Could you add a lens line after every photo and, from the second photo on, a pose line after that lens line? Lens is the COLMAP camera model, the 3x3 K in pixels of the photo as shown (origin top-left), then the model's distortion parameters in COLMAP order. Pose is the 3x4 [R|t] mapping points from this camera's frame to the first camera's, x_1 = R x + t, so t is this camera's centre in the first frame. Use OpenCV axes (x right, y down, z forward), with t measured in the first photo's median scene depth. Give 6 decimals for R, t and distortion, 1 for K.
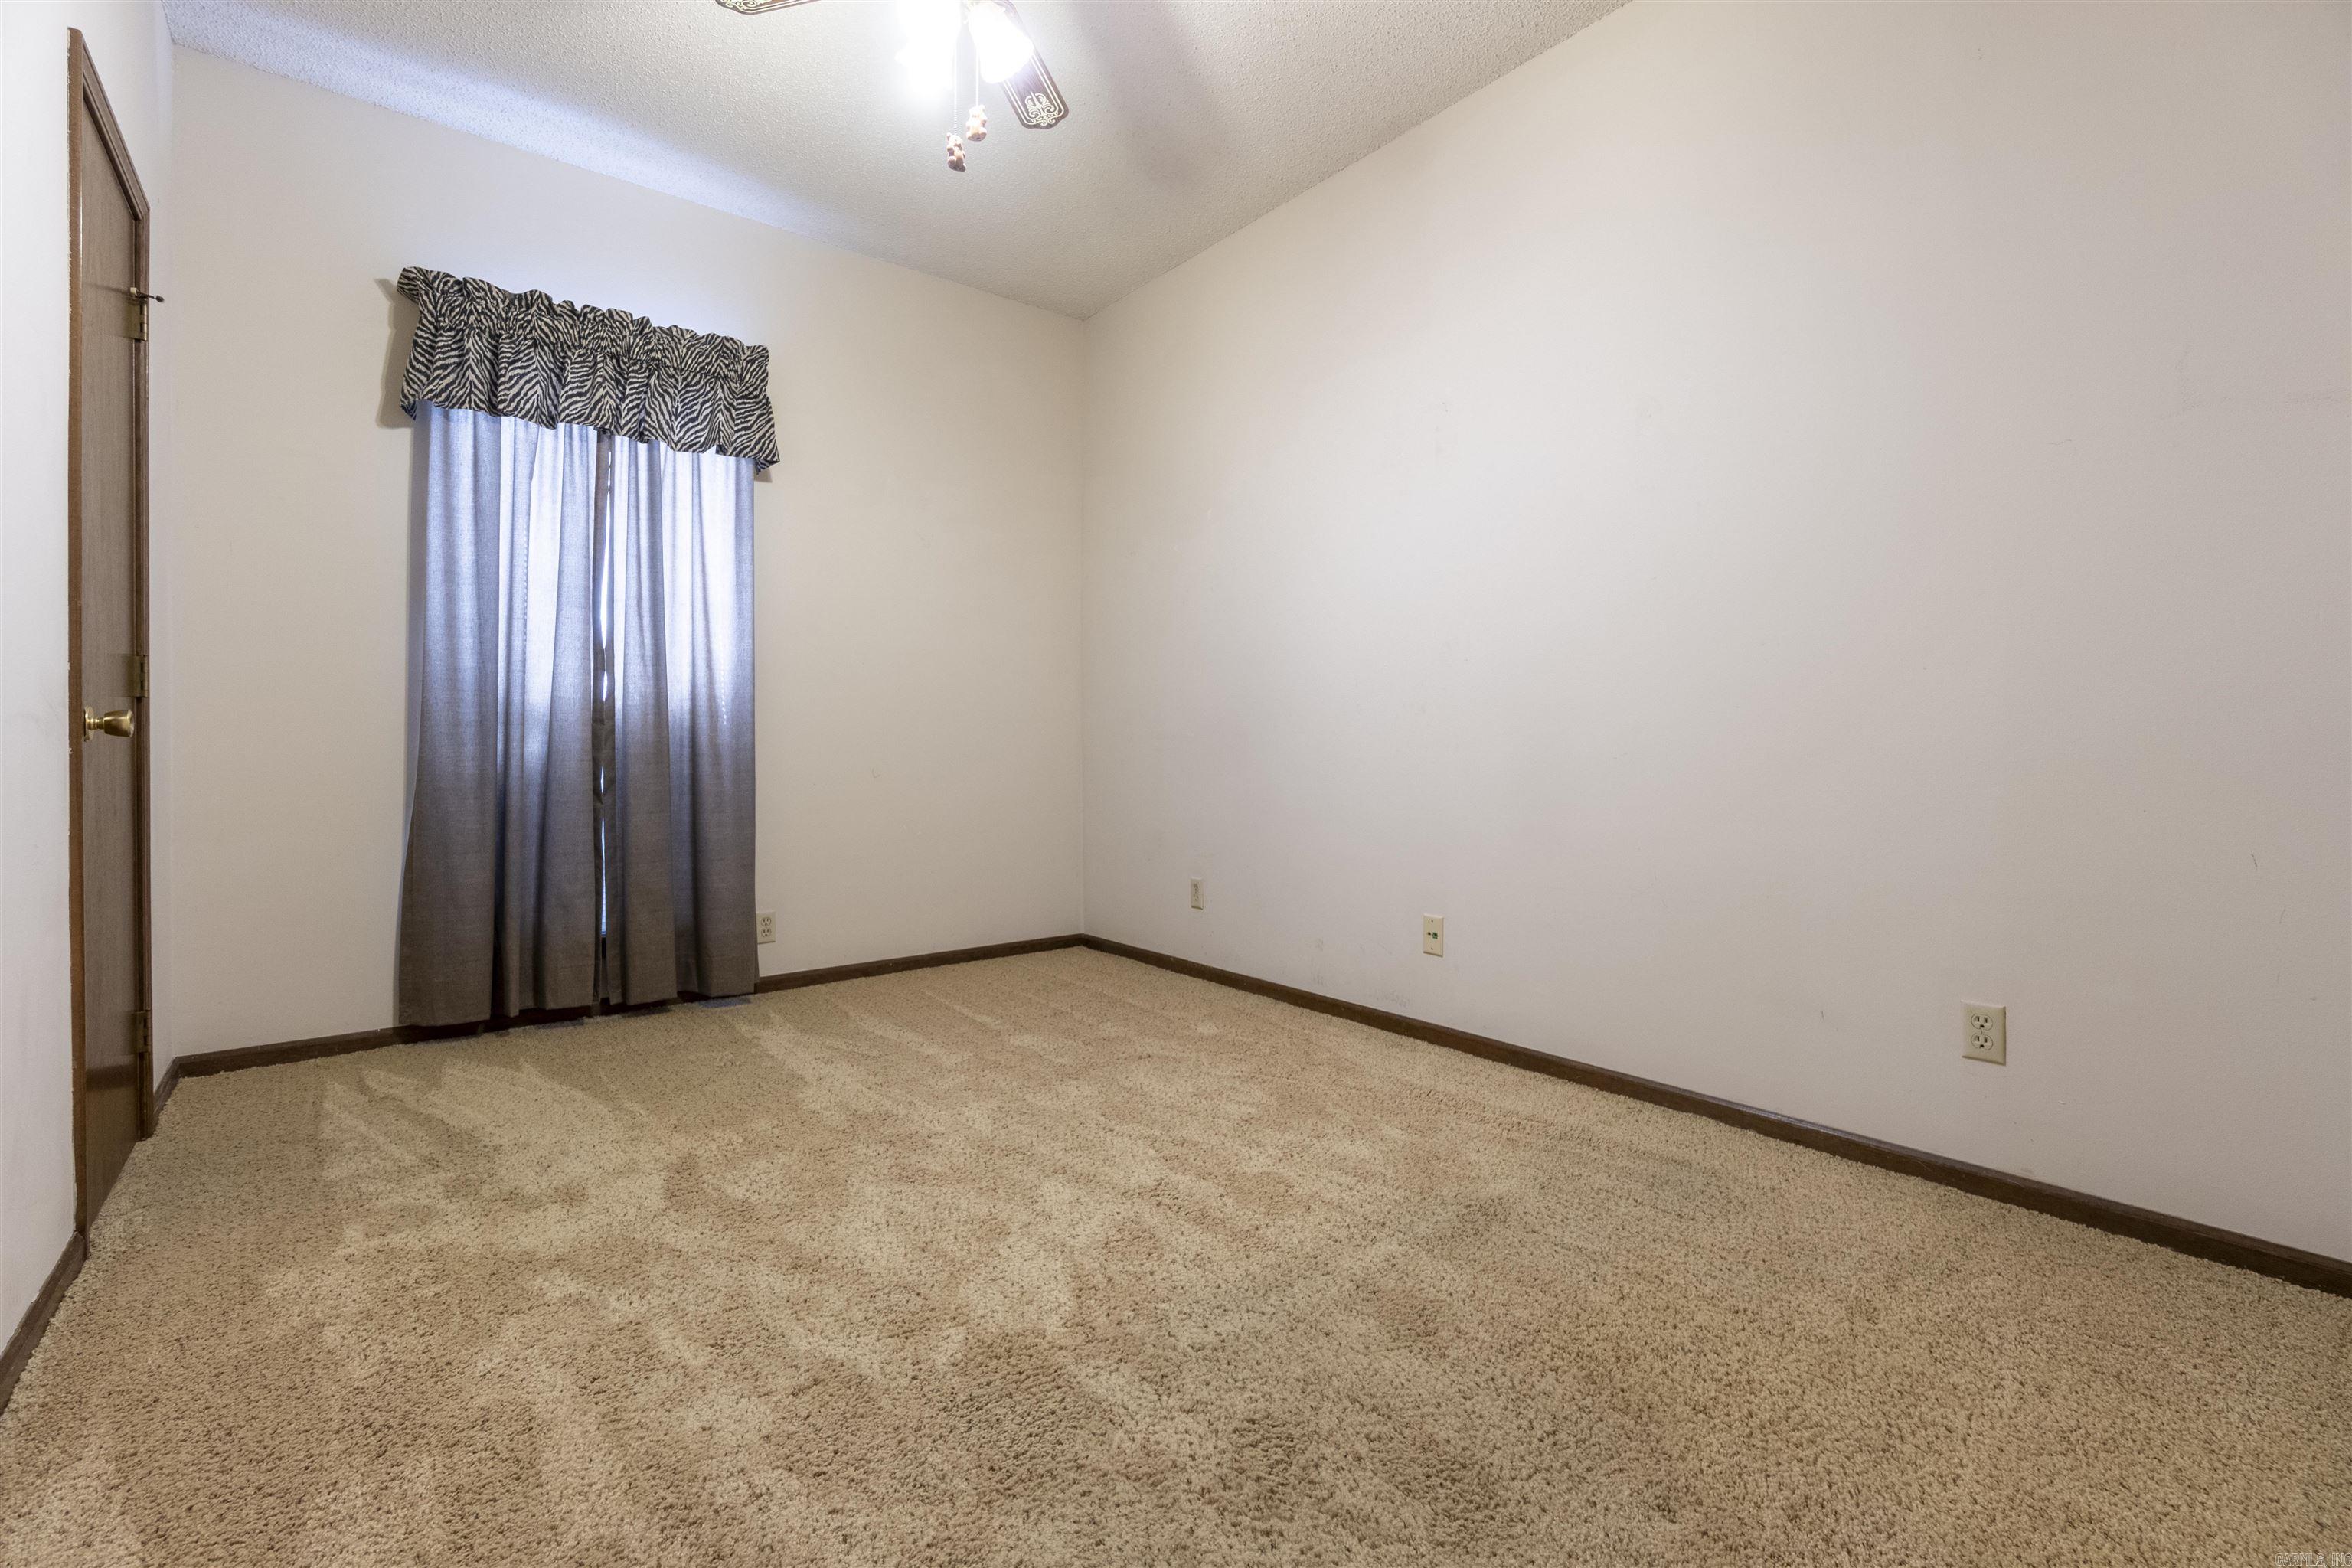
lens RADIAL K [[1056.1, 0, 1189.6], [0, 1056.1, 728.0], [0, 0, 1]] dist [-0.007964, 0.001226]
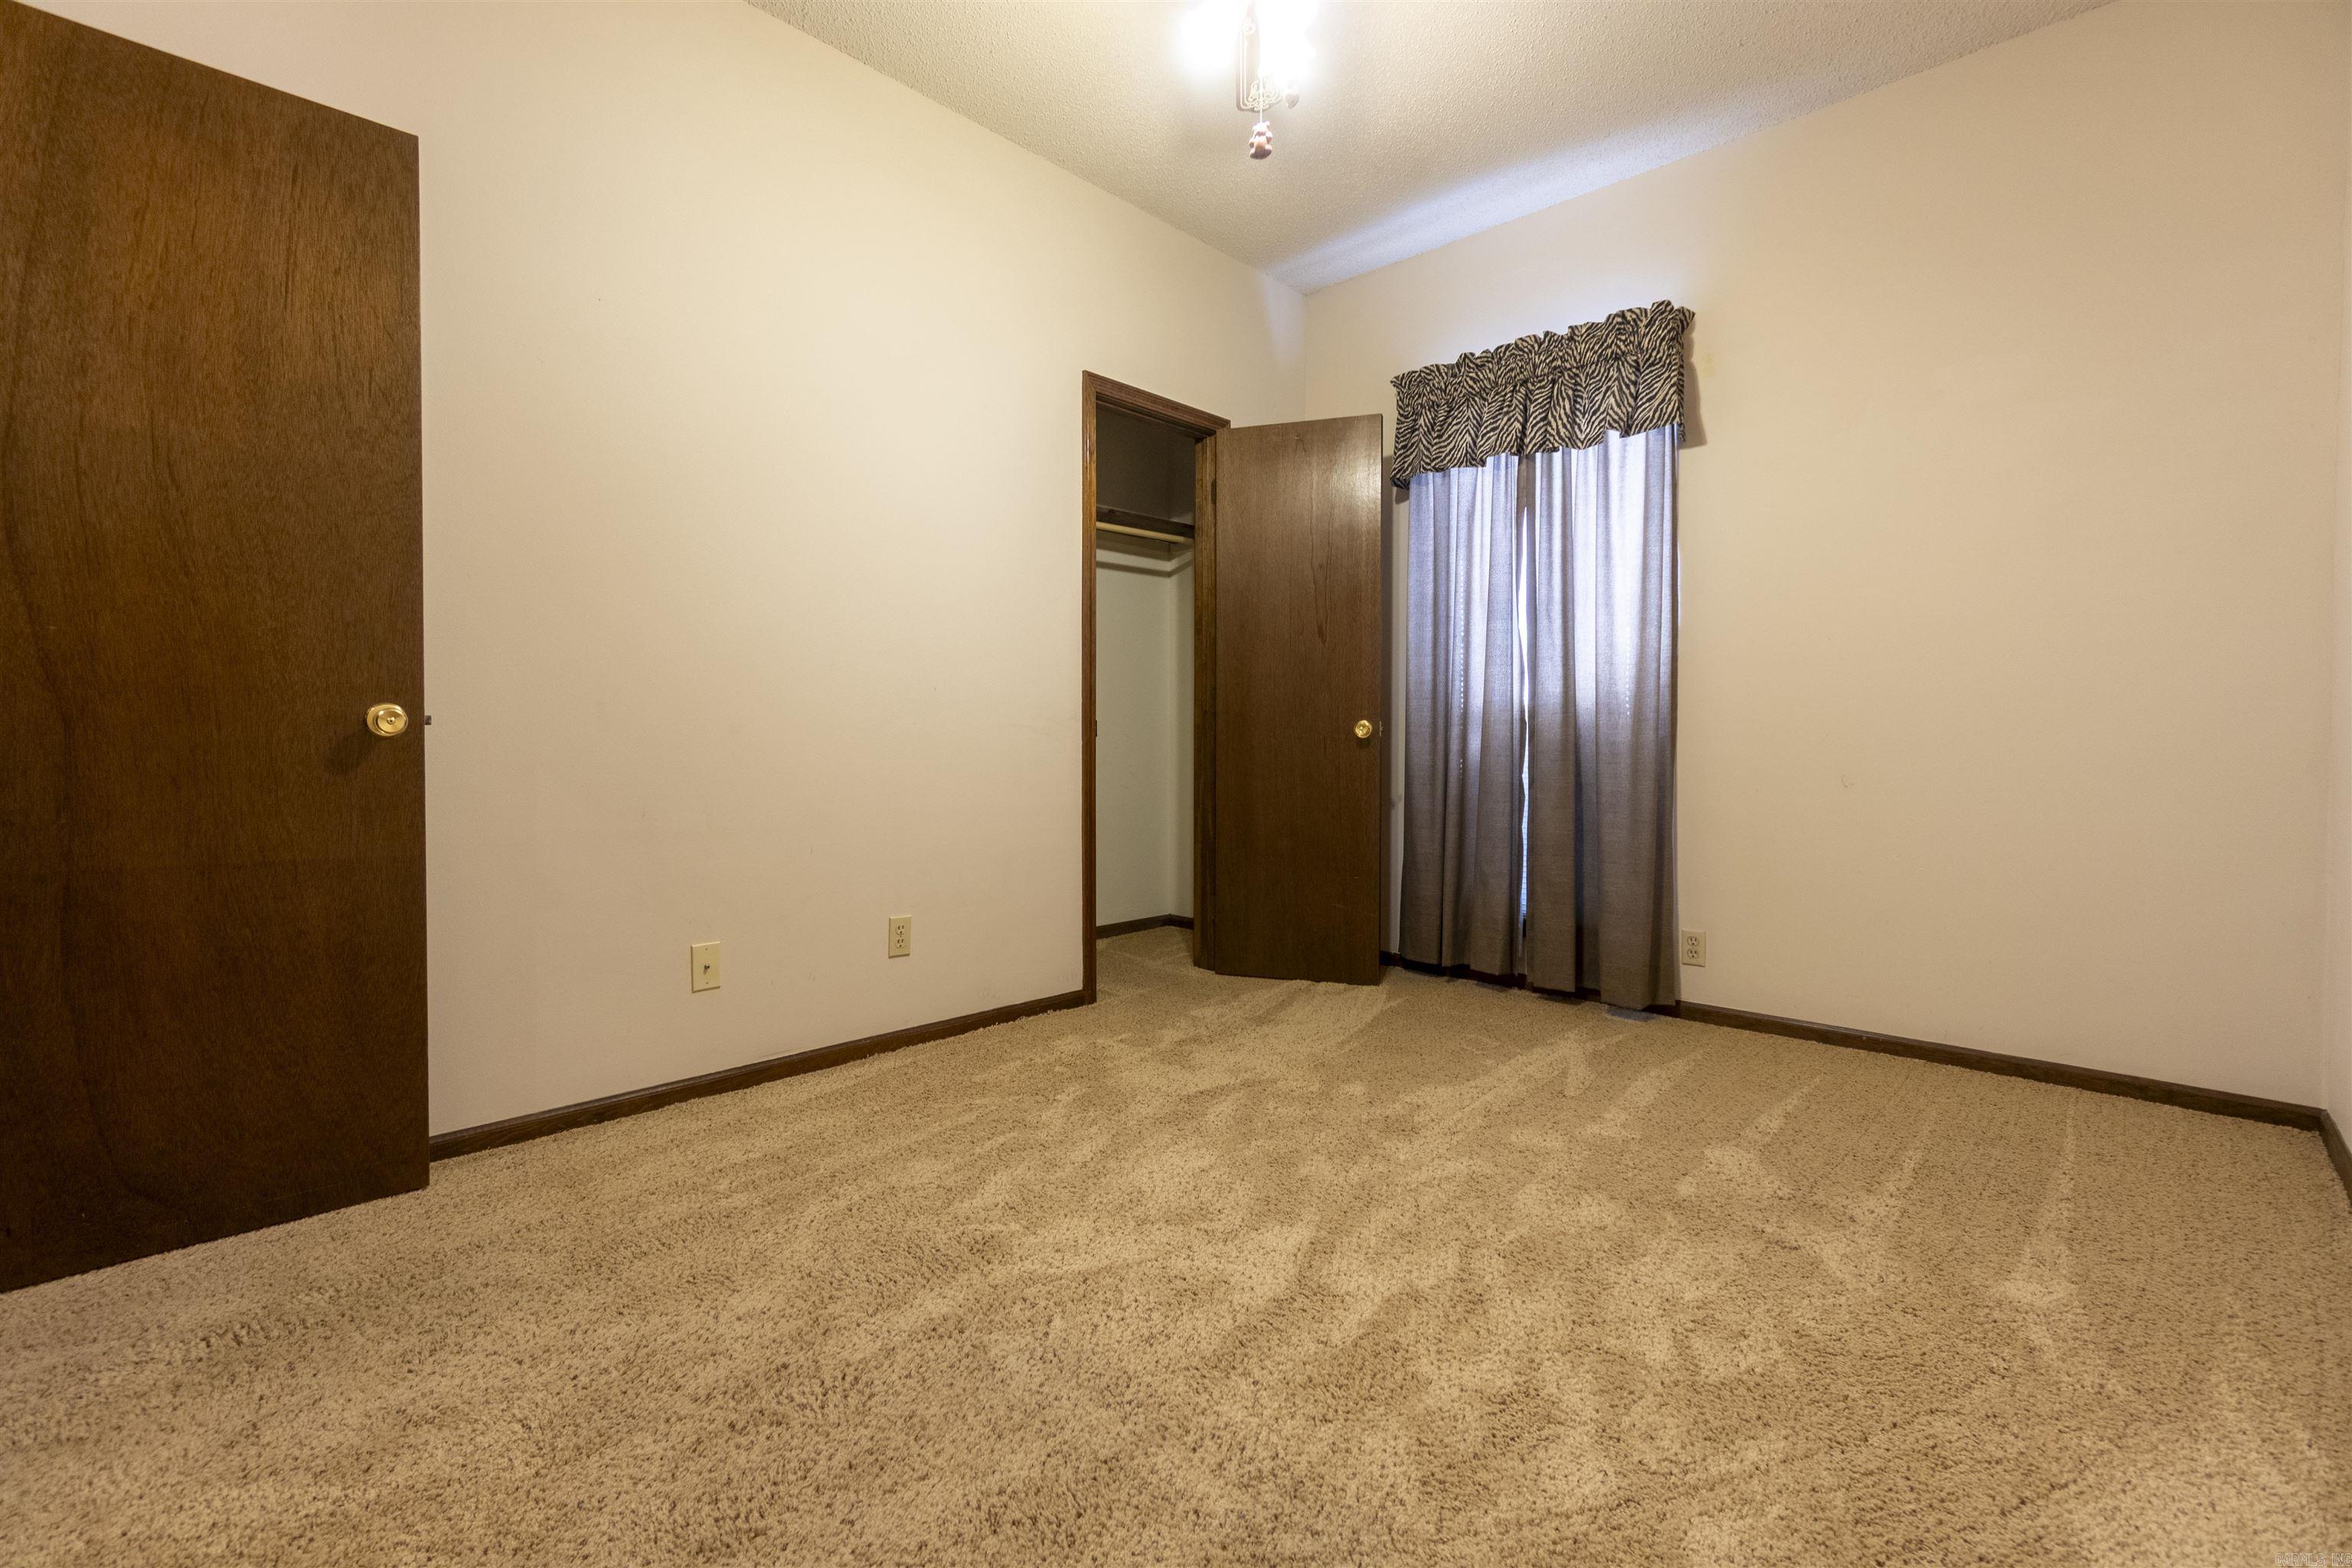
lens RADIAL K [[1055.8, 0, 1171.0], [0, 1055.8, 750.5], [0, 0, 1]] dist [-0.009755, 0.000837]
pose [[0.095982, 0.013171, -0.995296, 0.594526], [0.009340, 0.999857, 0.014132, 0.006736], [0.995339, -0.010652, 0.095845, 0.641331]]
